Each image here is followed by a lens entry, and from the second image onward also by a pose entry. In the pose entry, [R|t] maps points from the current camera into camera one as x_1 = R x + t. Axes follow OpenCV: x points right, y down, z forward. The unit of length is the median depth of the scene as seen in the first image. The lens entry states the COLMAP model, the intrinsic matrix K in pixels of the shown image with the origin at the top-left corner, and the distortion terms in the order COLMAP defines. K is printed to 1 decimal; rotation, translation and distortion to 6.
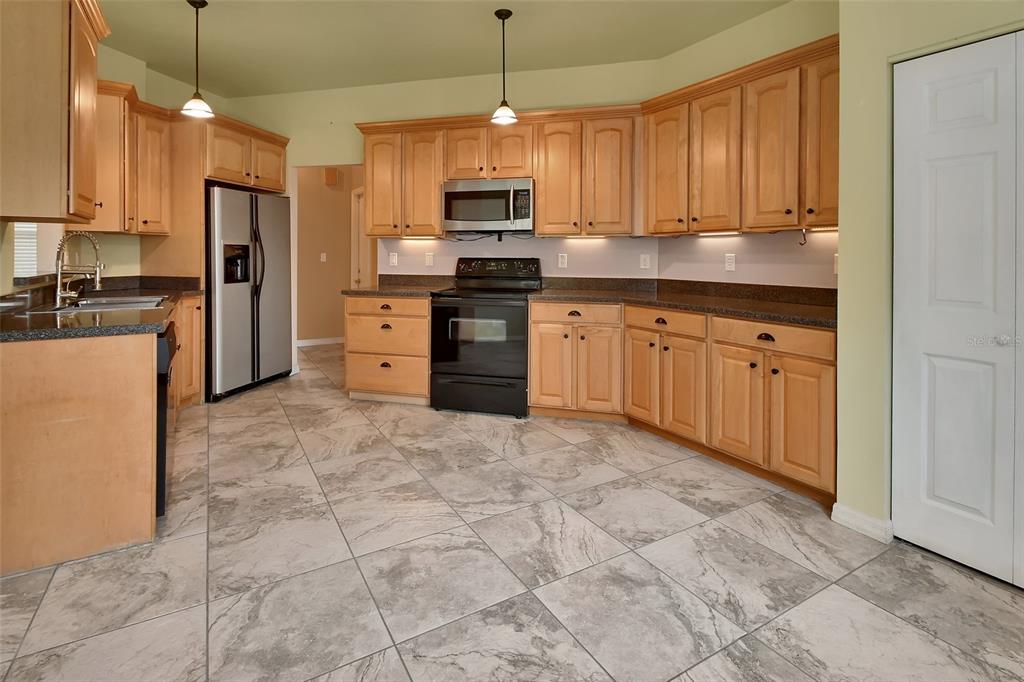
lens RADIAL K [[495.8, 0, 487.9], [0, 495.8, 261.0], [0, 0, 1]] dist [0.025642, -0.014910]
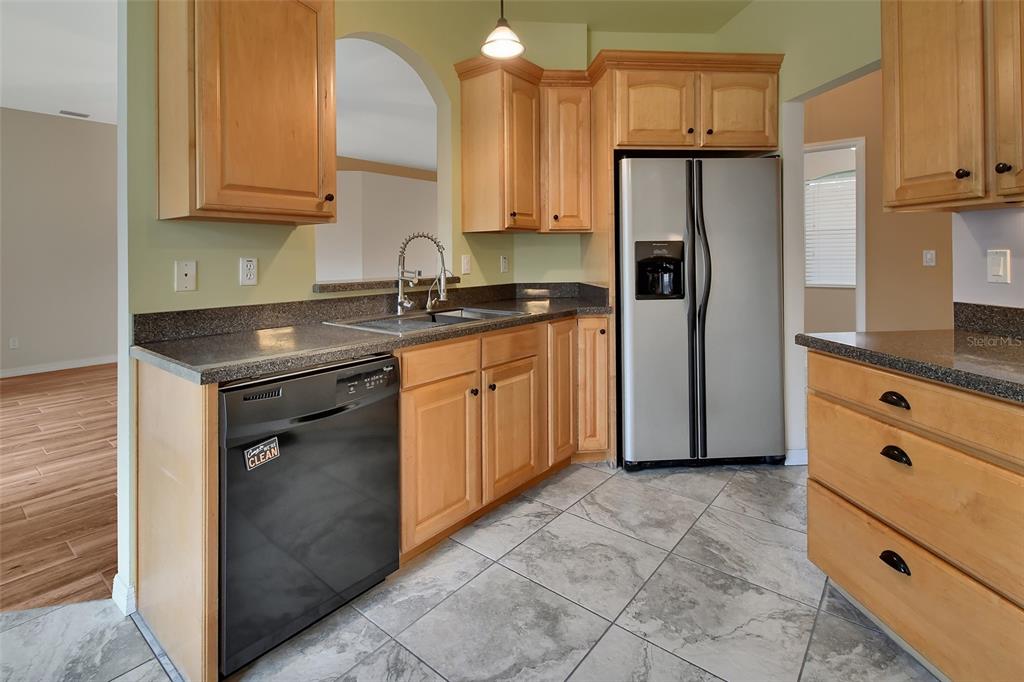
lens RADIAL K [[495.8, 0, 487.9], [0, 495.8, 261.0], [0, 0, 1]] dist [0.025642, -0.014910]
pose [[0.348644, 0.002955, -0.937251, 0.031071], [-0.001634, 0.999995, 0.002545, -0.008379], [0.937254, 0.000644, 0.348647, 0.580333]]
